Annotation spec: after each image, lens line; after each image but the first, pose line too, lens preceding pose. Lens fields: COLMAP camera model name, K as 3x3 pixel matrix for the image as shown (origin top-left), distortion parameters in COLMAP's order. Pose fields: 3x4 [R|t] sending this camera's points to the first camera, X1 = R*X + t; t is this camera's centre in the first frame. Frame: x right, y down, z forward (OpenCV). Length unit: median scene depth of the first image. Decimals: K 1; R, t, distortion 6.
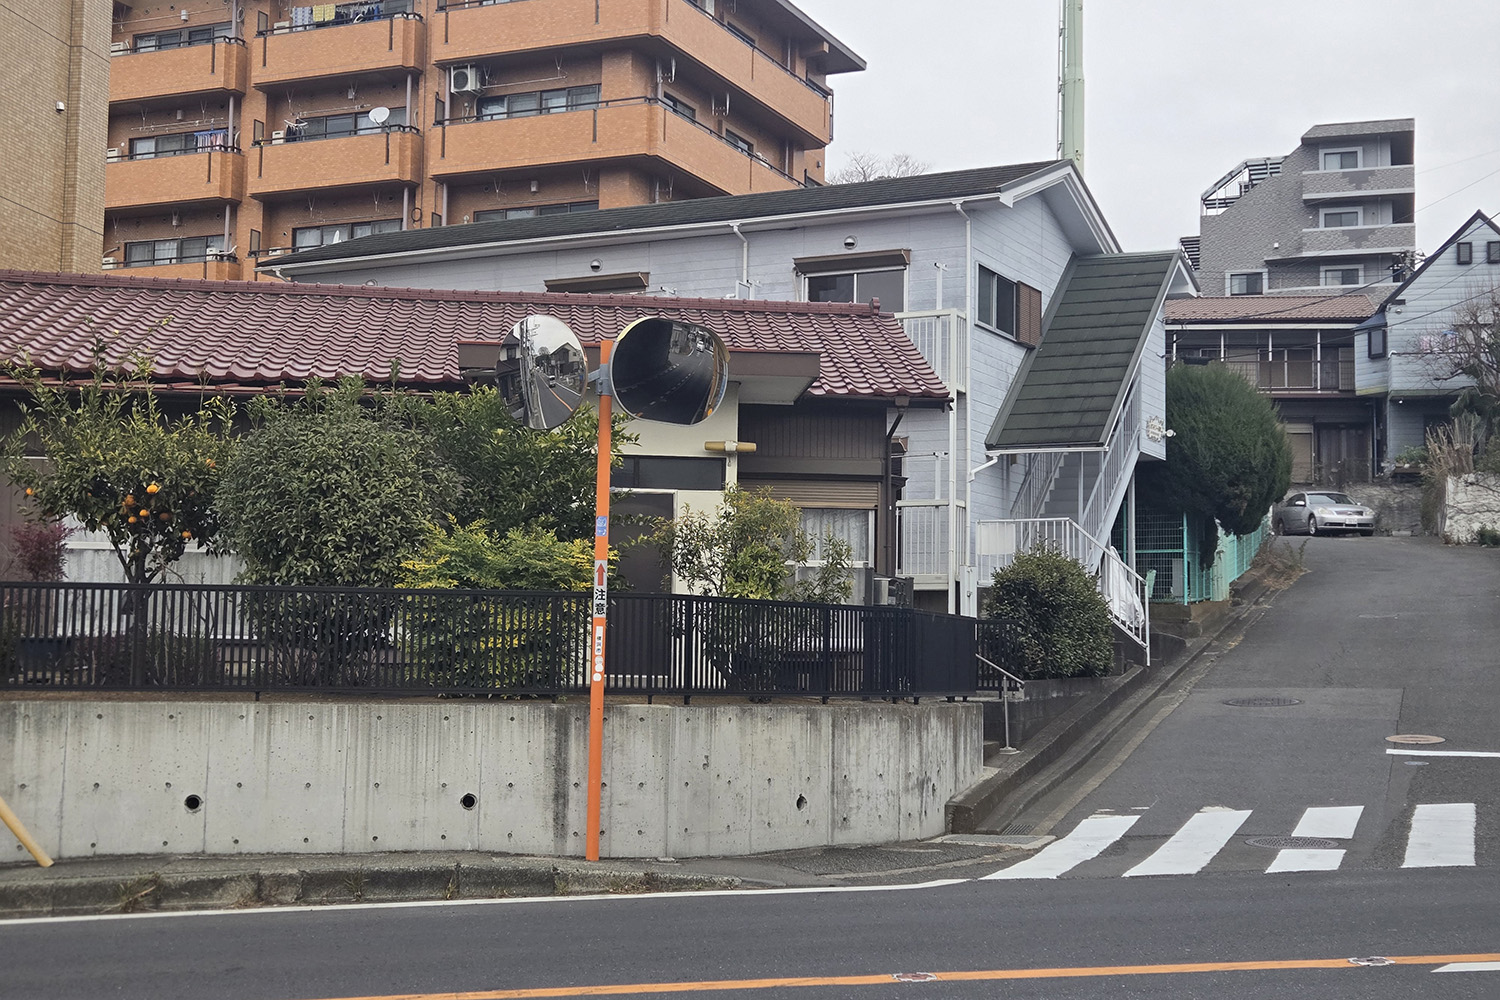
lens RADIAL K [[1988.6, 0, 772.8], [0, 1988.6, 493.8], [0, 0, 1]] dist [0.101630, -0.110101]
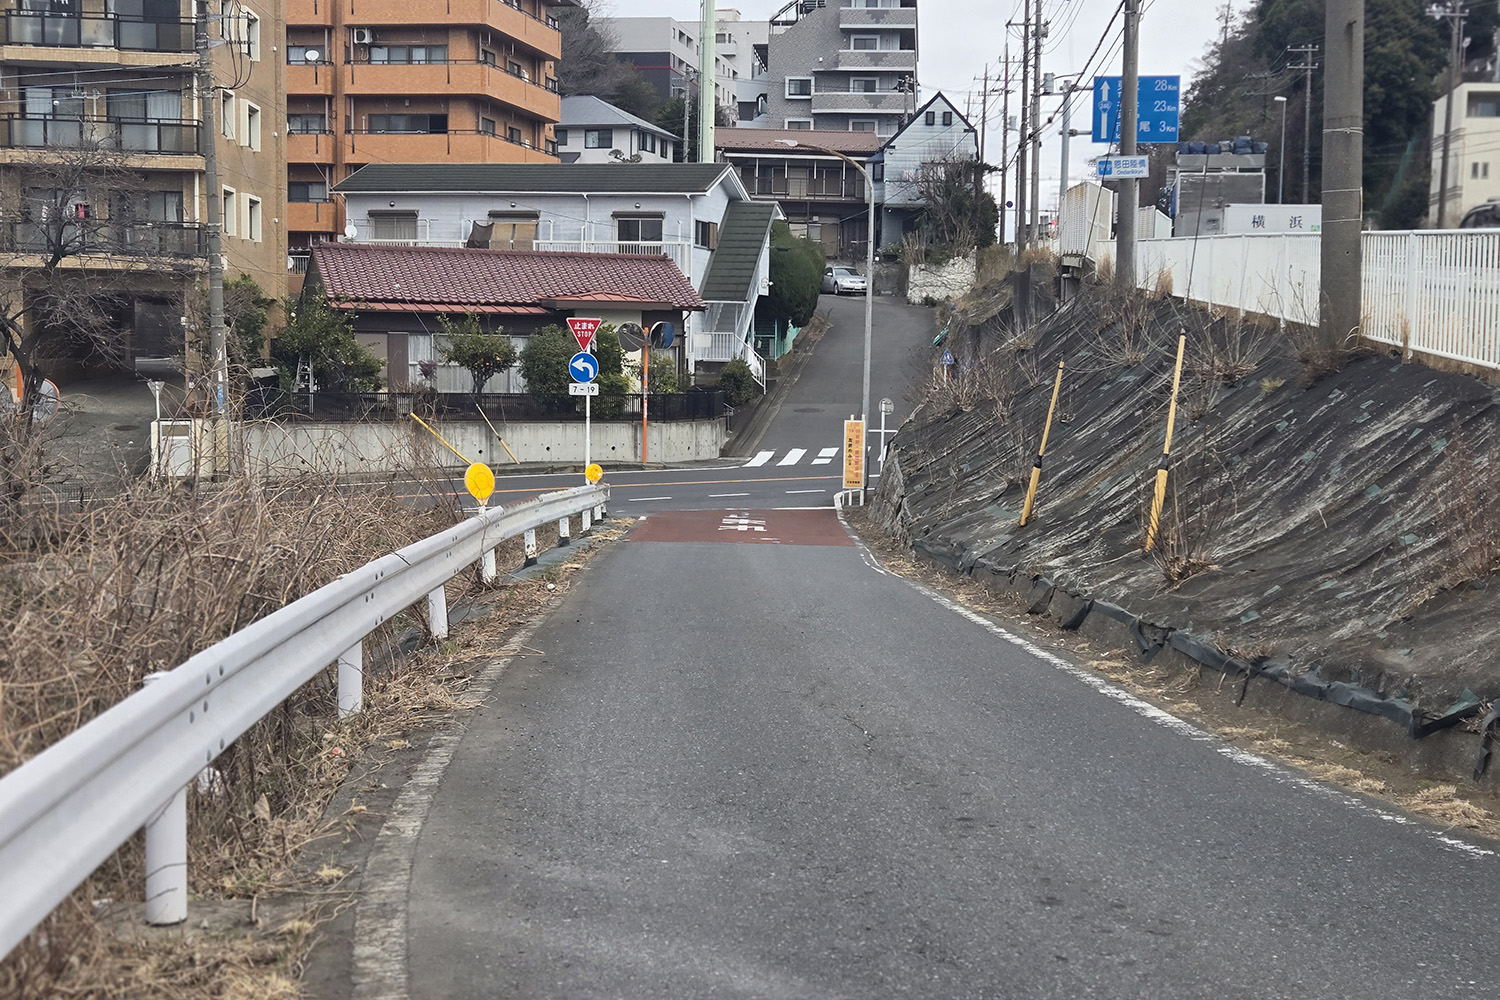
lens RADIAL K [[1985.4, 0, 760.7], [0, 1985.4, 513.9], [0, 0, 1]] dist [0.114683, -0.285573]
pose [[0.975818, -0.016727, 0.217943, -0.466658], [-0.022679, 0.983939, 0.177057, -0.267906], [-0.217405, -0.177718, 0.959766, -1.819444]]
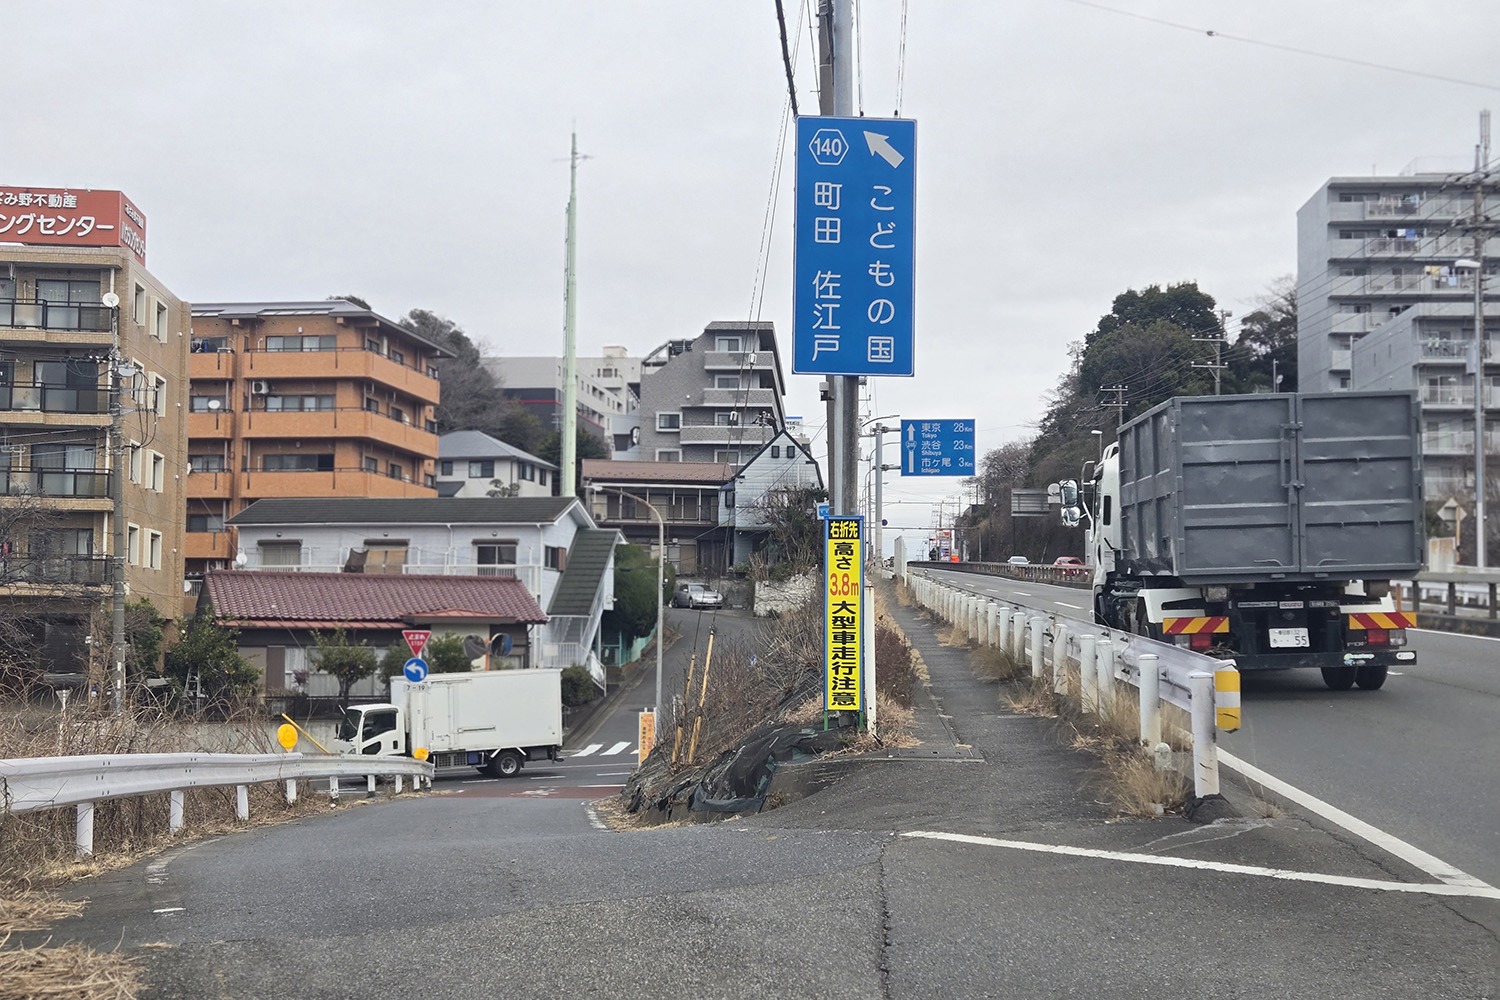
lens RADIAL K [[1985.4, 0, 760.7], [0, 1985.4, 513.9], [0, 0, 1]] dist [0.114683, -0.285573]
pose [[0.964960, 0.011412, 0.262148, -0.443923], [-0.017227, 0.999654, 0.019894, -0.303796], [-0.261830, -0.023713, 0.964823, -2.304976]]
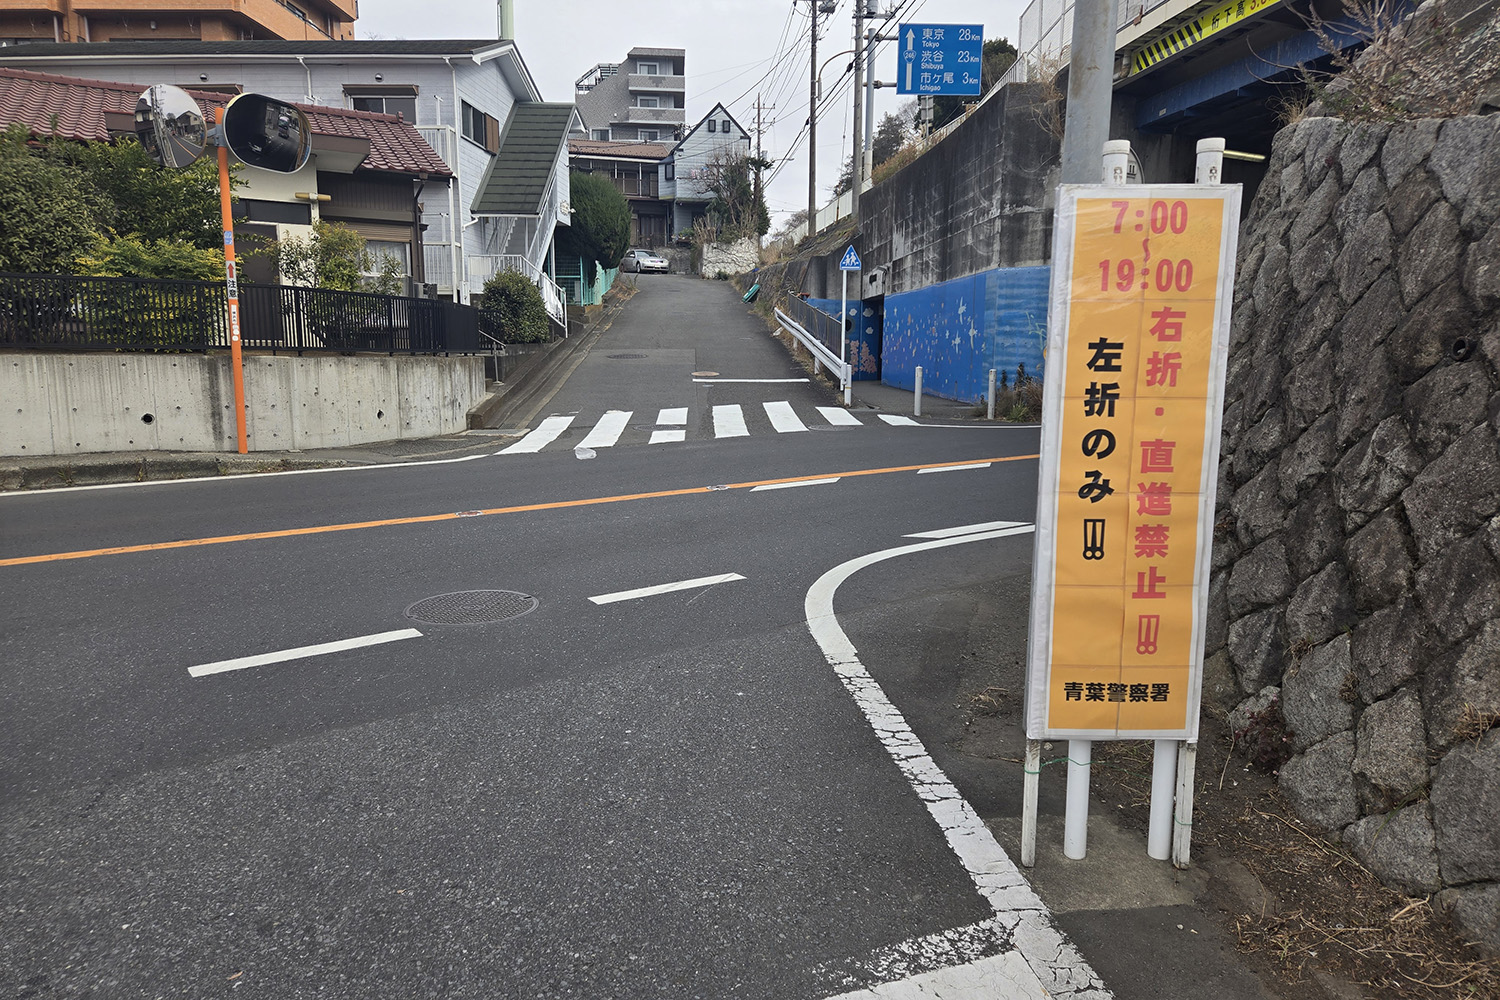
lens RADIAL K [[997.4, 0, 750.0], [0, 997.4, 500.0], [0, 0, 1]] dist [0.080912, -0.058935]
pose [[0.928209, -0.061012, 0.367023, -0.009043], [-0.028534, 0.971884, 0.233723, 0.011932], [-0.370963, -0.227416, 0.900371, 0.071023]]
